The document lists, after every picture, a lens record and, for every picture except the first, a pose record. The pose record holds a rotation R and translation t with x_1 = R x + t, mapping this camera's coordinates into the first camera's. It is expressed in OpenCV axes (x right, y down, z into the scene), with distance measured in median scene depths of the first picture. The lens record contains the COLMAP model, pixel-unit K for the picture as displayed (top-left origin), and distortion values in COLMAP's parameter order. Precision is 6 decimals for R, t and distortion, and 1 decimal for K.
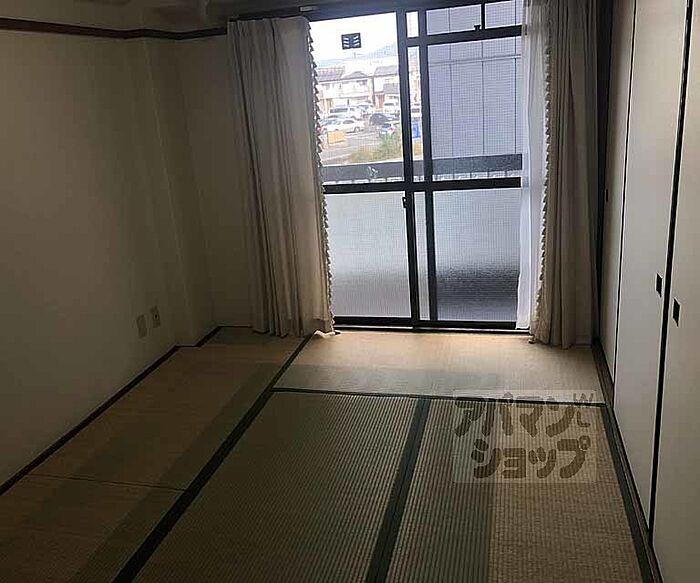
lens RADIAL K [[633.7, 0, 336.3], [0, 633.7, 290.8], [0, 0, 1]] dist [0.014971, 0.004278]
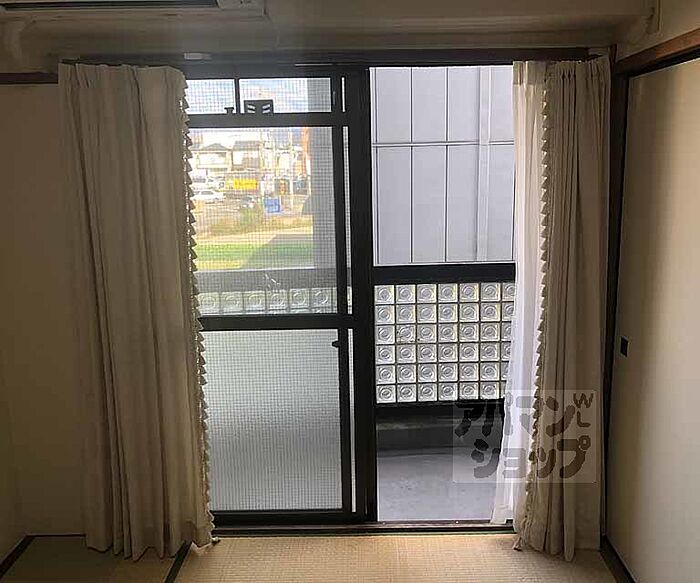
lens RADIAL K [[606.4, 0, 351.7], [0, 606.4, 263.1], [0, 0, 1]] dist [-0.001280, -0.003107]
pose [[0.965194, 0.018014, 0.260914, -0.042364], [0.019386, 0.989953, -0.140065, -0.128527], [-0.260816, 0.140248, 0.955147, 0.348476]]
